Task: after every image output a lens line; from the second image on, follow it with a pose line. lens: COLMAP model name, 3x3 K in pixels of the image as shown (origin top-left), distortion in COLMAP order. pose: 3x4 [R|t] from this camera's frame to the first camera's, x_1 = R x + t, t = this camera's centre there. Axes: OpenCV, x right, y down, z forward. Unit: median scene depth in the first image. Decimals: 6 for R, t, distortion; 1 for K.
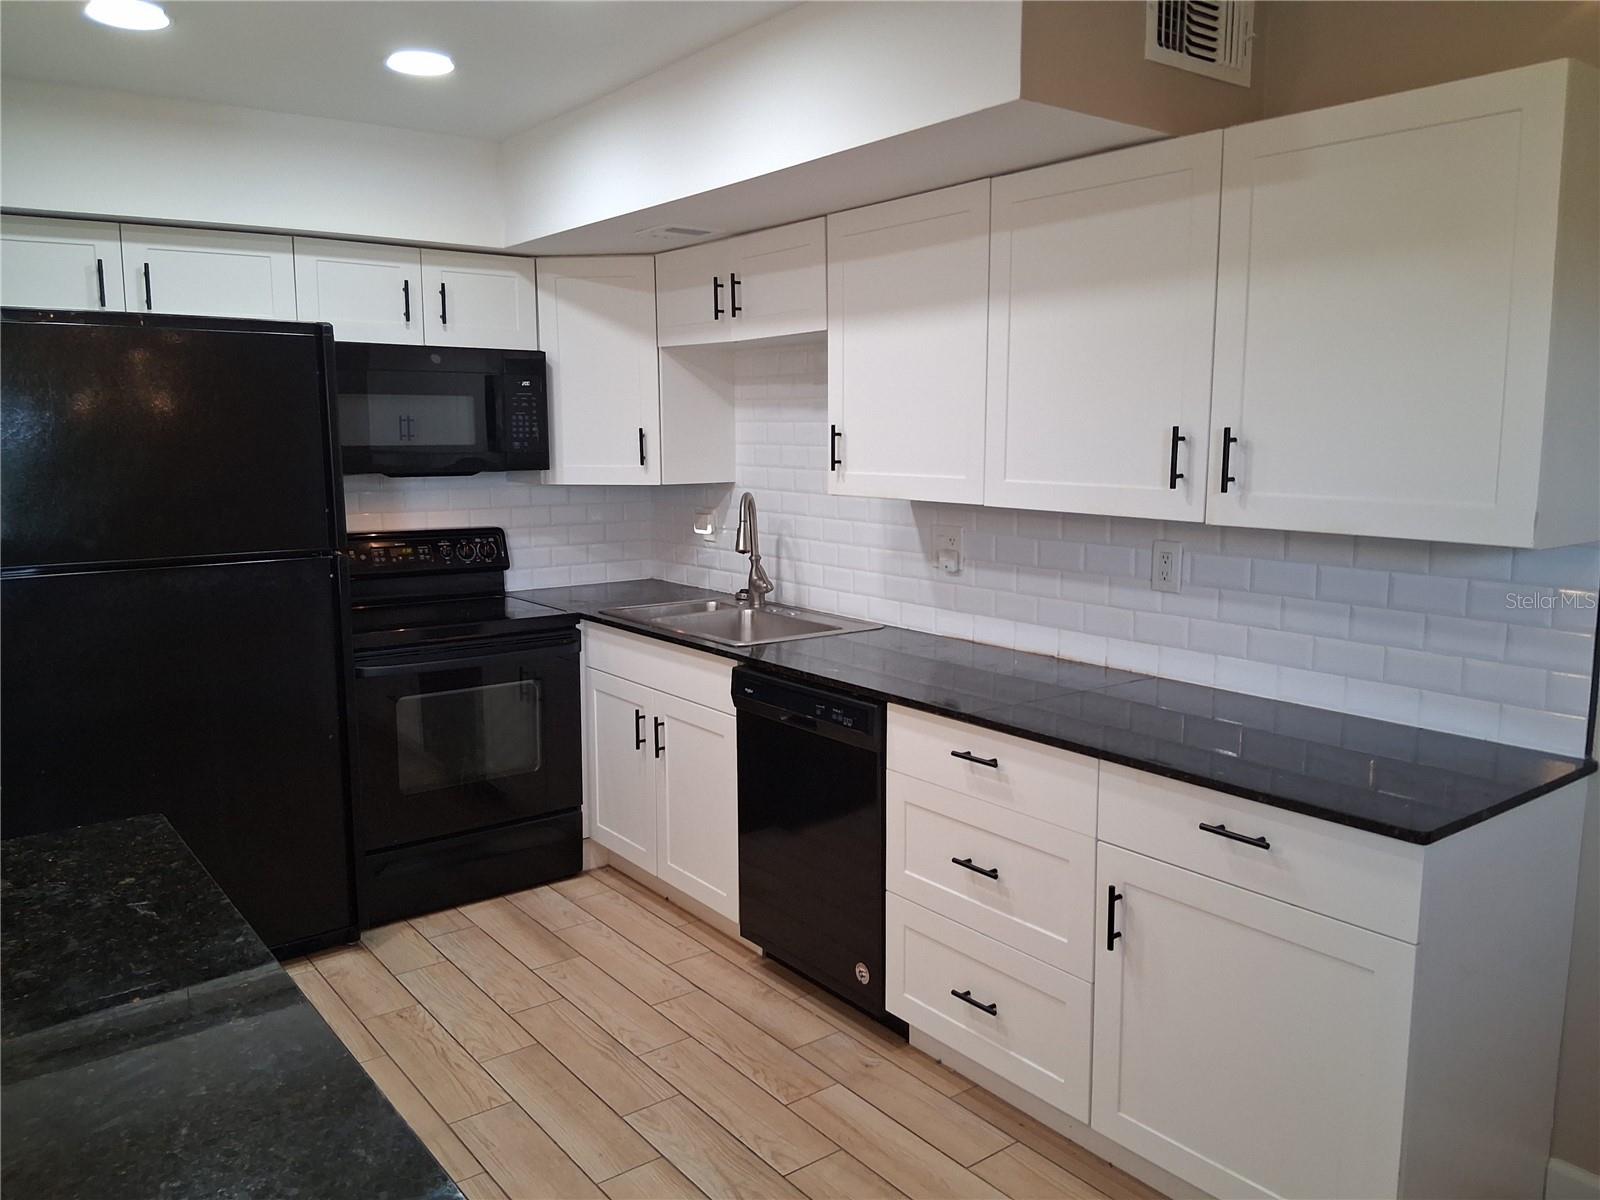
lens RADIAL K [[1208.5, 0, 800.0], [0, 1208.5, 600.0], [0, 0, 1]] dist [0.109609, -0.177818]
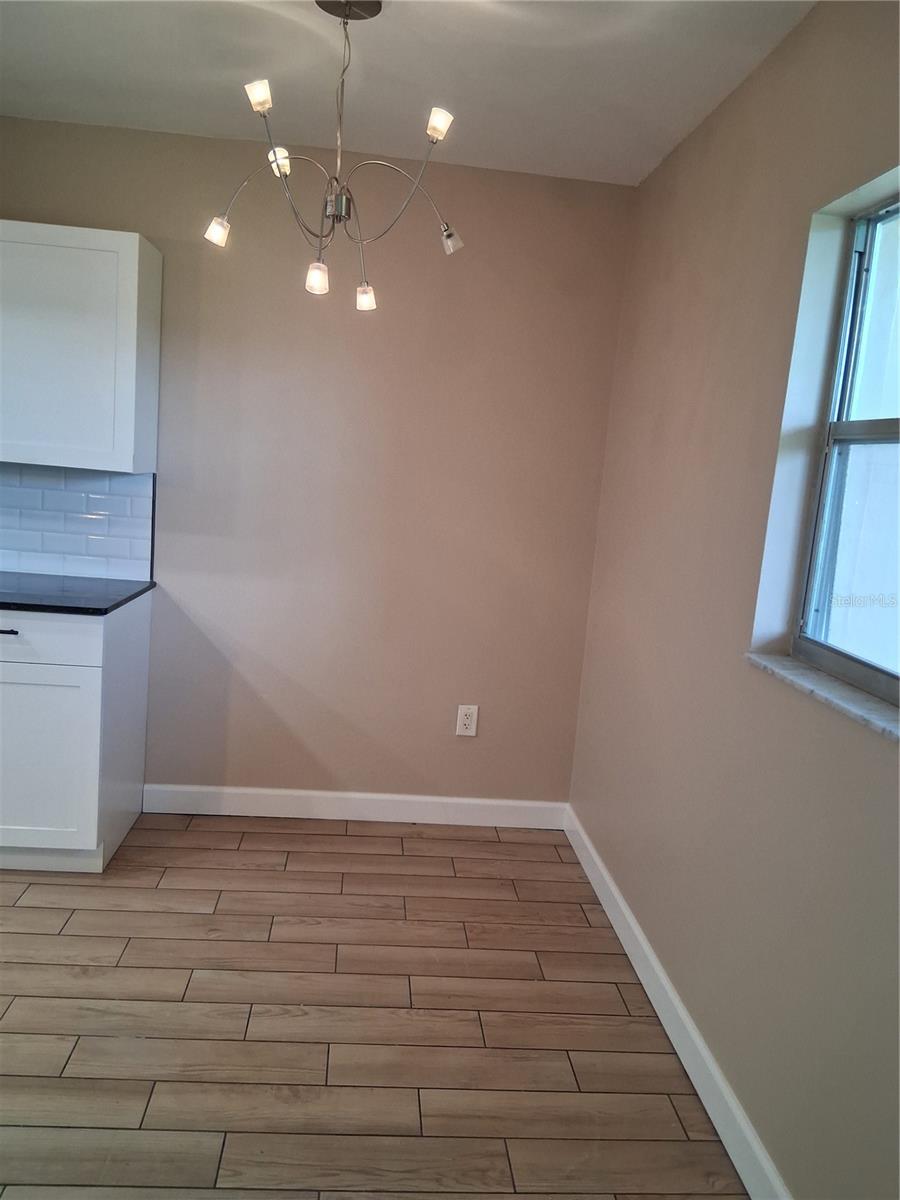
lens RADIAL K [[906.4, 0, 450.0], [0, 906.4, 600.0], [0, 0, 1]] dist [0.109609, -0.177818]
pose [[0.537009, -0.074351, 0.840294, -0.249436], [0.038991, 0.997231, 0.063319, 0.054859], [-0.842675, -0.001239, 0.538421, -0.162962]]
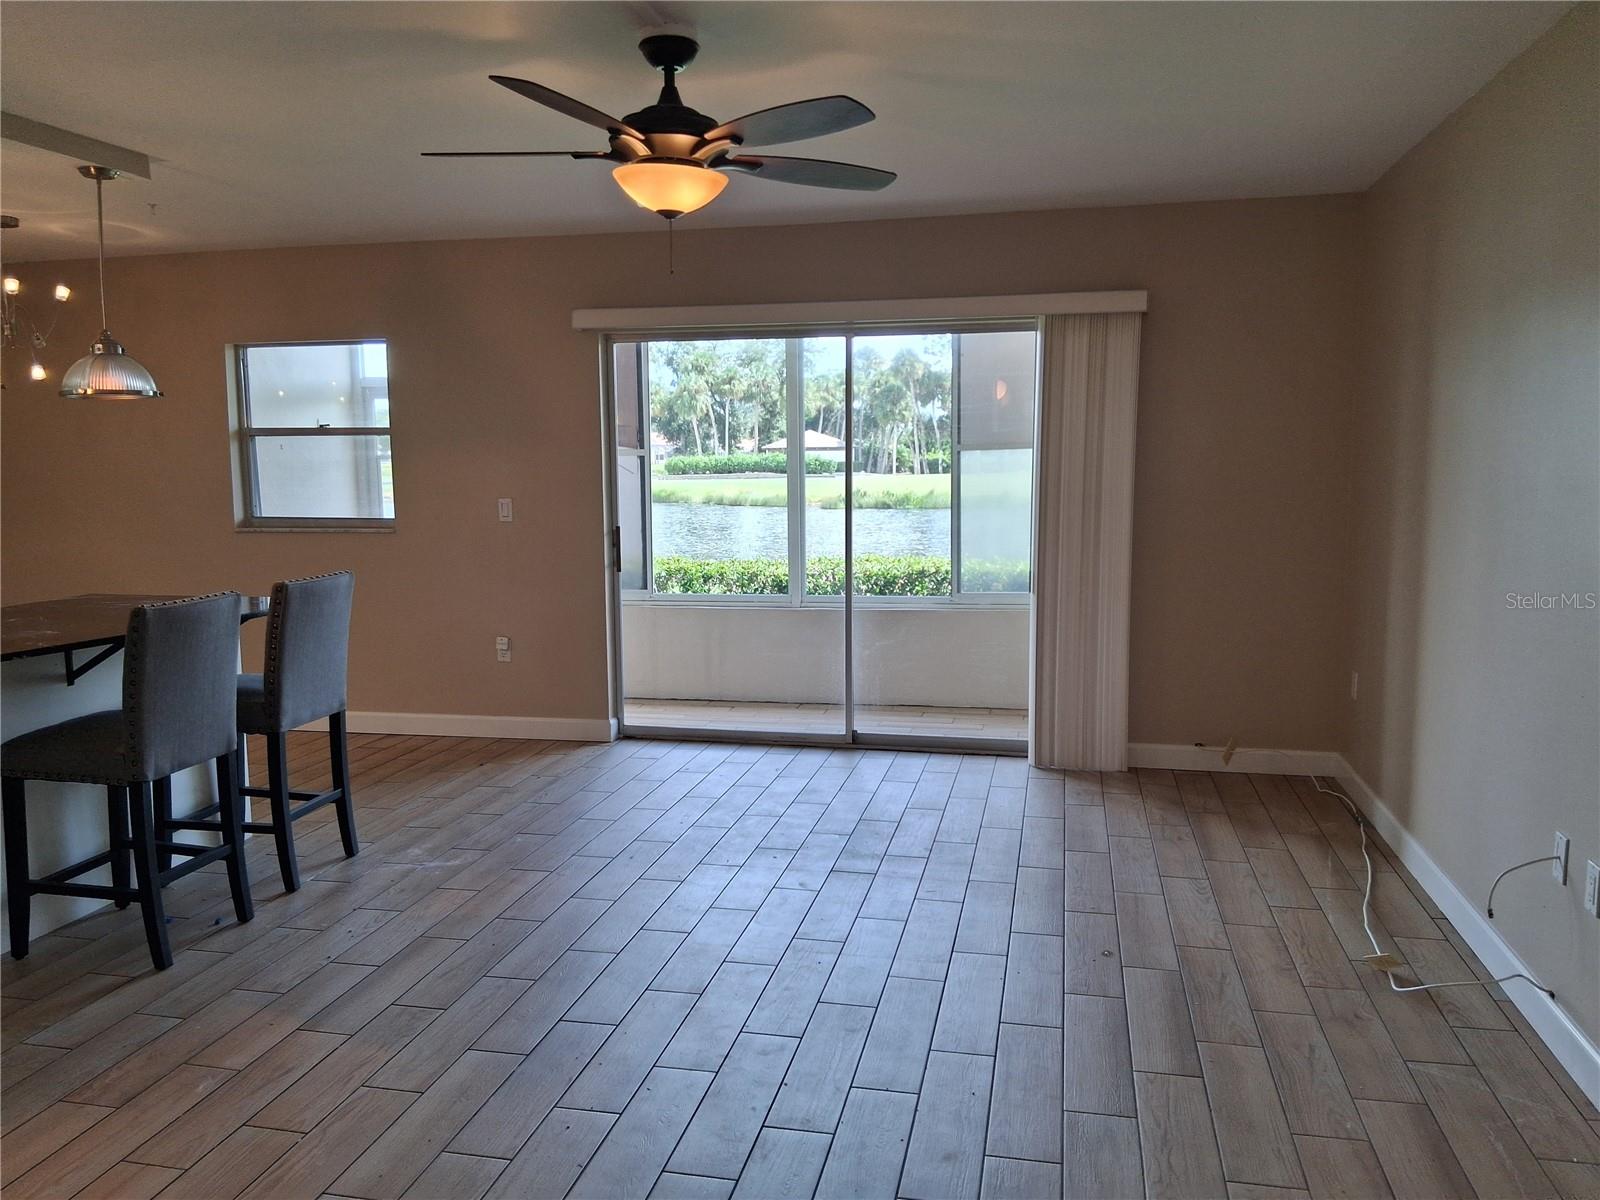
lens RADIAL K [[1208.5, 0, 800.0], [0, 1208.5, 600.0], [0, 0, 1]] dist [0.109609, -0.177818]
pose [[-0.645473, -0.076825, 0.759909, -1.623352], [0.124497, 0.971039, 0.203919, -0.035396], [-0.753568, 0.226231, -0.617215, 0.534478]]
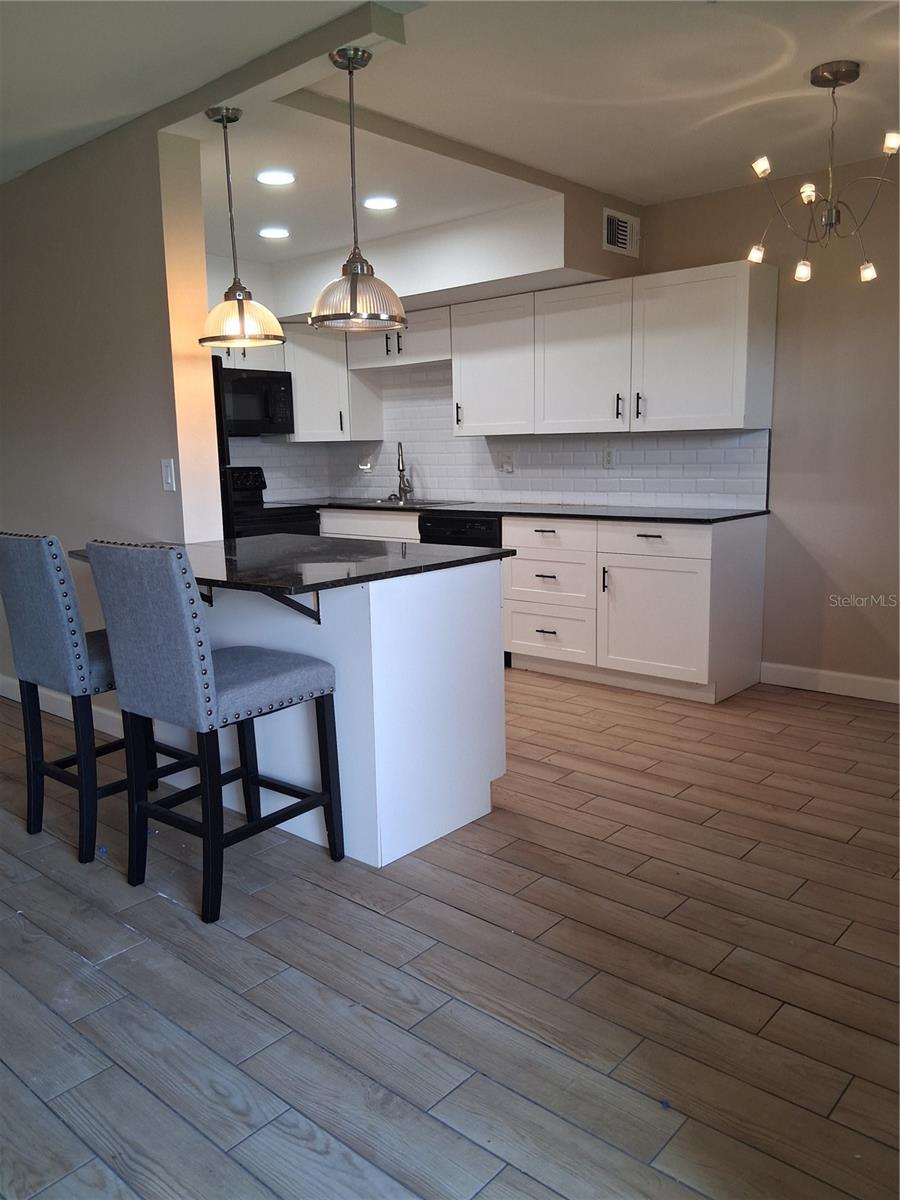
lens RADIAL K [[906.4, 0, 450.0], [0, 906.4, 600.0], [0, 0, 1]] dist [0.109609, -0.177818]
pose [[0.980469, -0.050049, 0.190197, -0.306309], [0.046033, 0.998615, 0.025474, 0.162796], [-0.191208, -0.016221, 0.981415, -0.592572]]
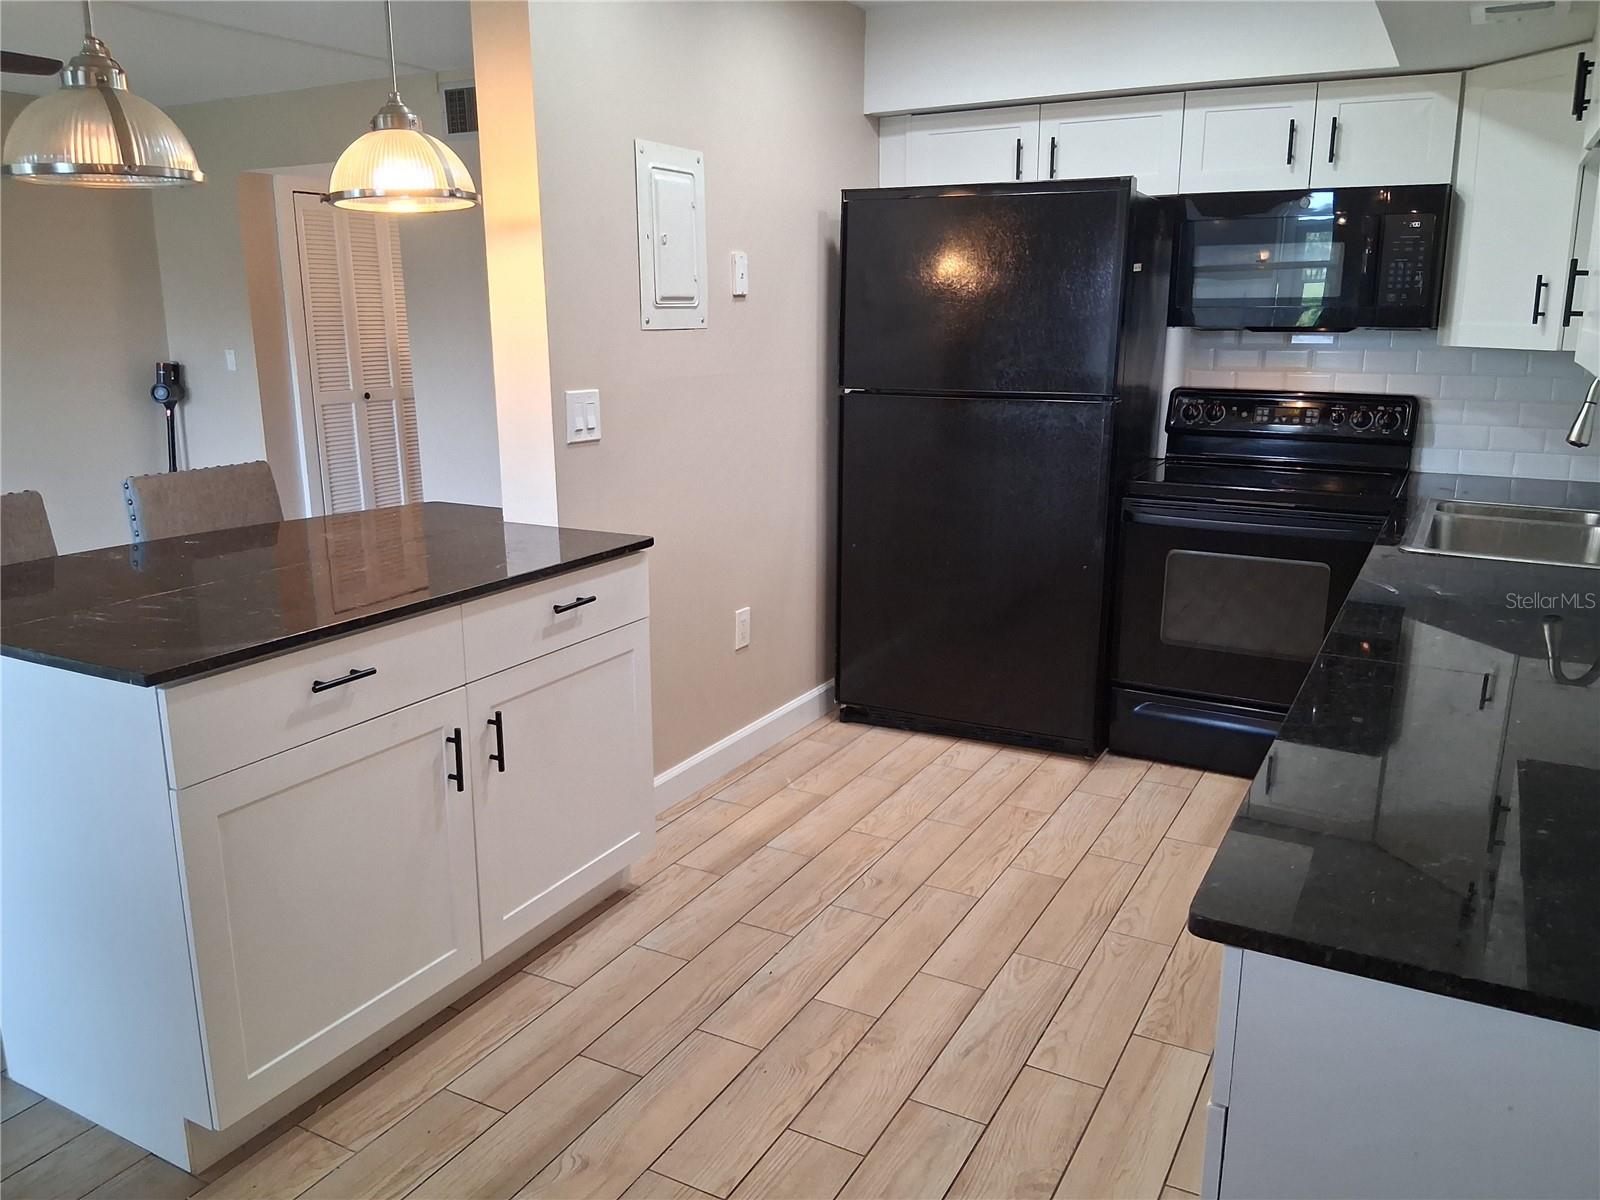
lens RADIAL K [[1233.3, 0, 797.3], [0, 1233.3, 586.4], [0, 0, 1]] dist [0.049506, -0.098434]
pose [[0.397845, 0.208902, -0.893353, 0.511836], [-0.133189, 0.976567, 0.169047, -0.023215], [0.907734, 0.051730, 0.416346, 0.308248]]
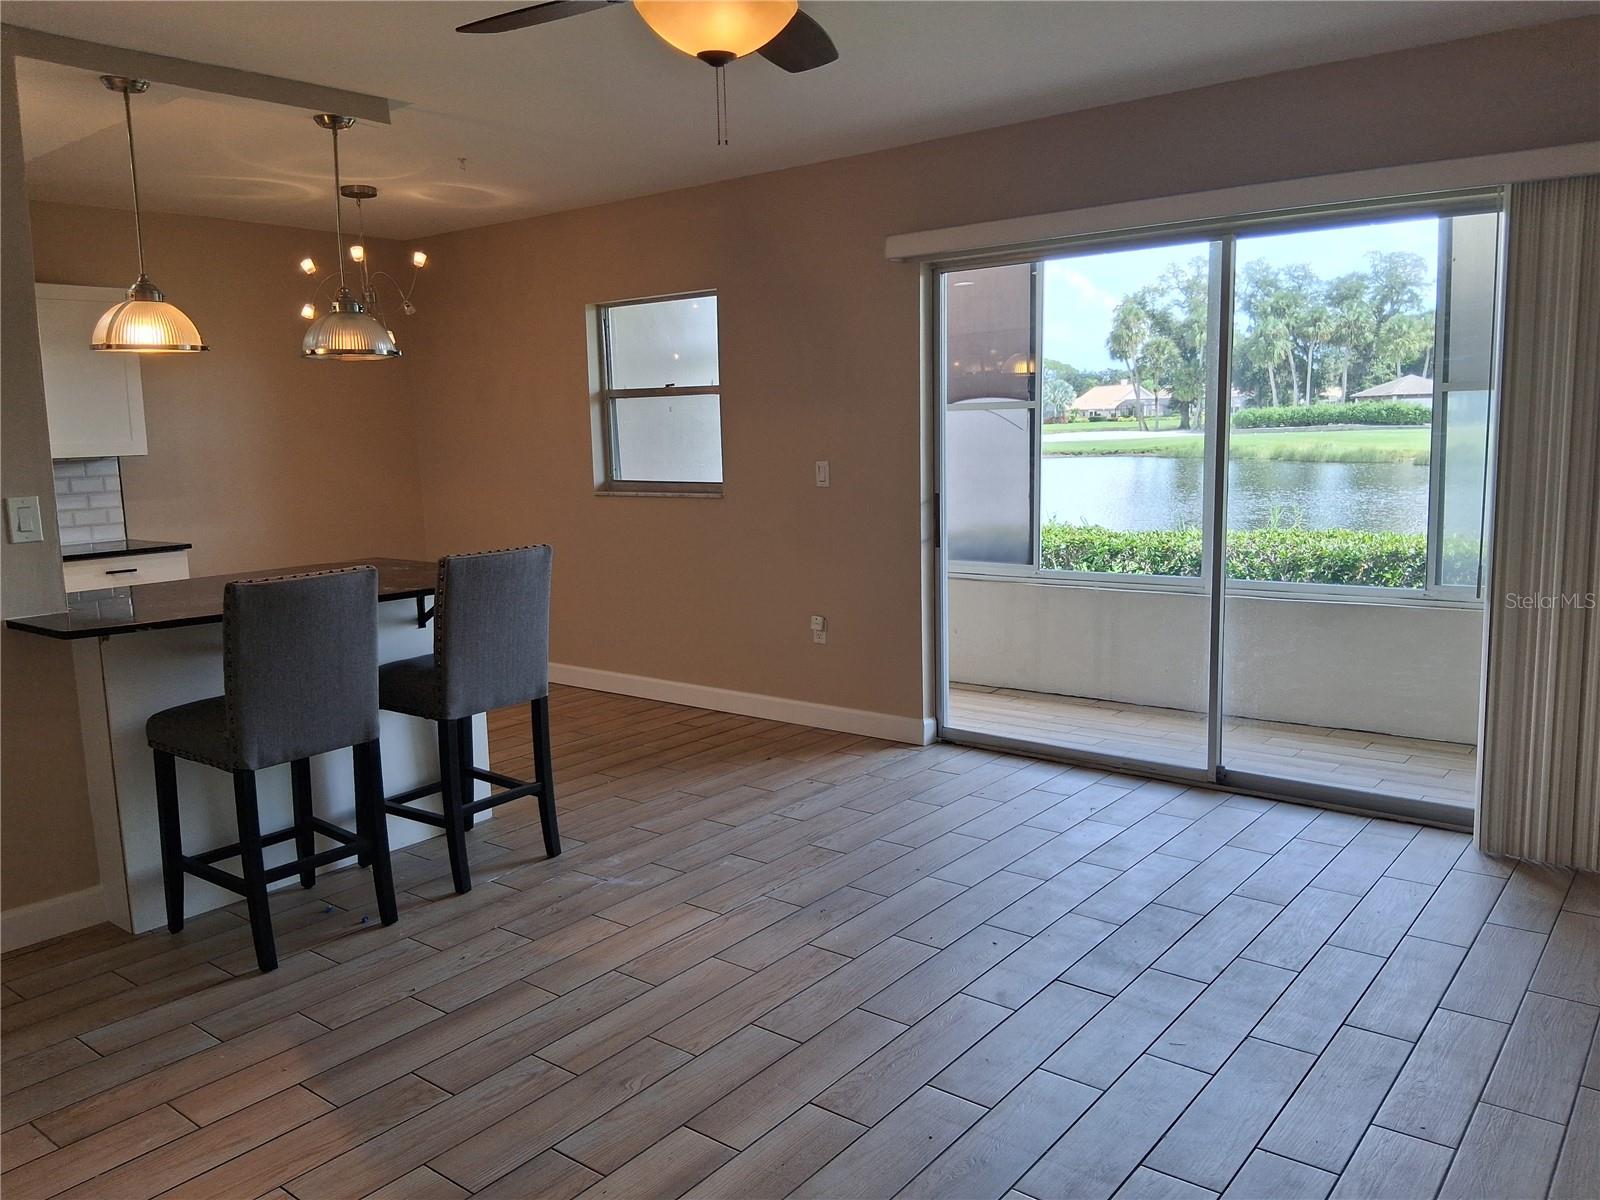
lens RADIAL K [[1208.5, 0, 800.0], [0, 1208.5, 600.0], [0, 0, 1]] dist [0.109609, -0.177818]
pose [[-0.244470, -0.126107, 0.961422, -1.509142], [0.168257, 0.970949, 0.170141, 0.032532], [-0.954947, 0.203360, -0.216149, 0.133784]]
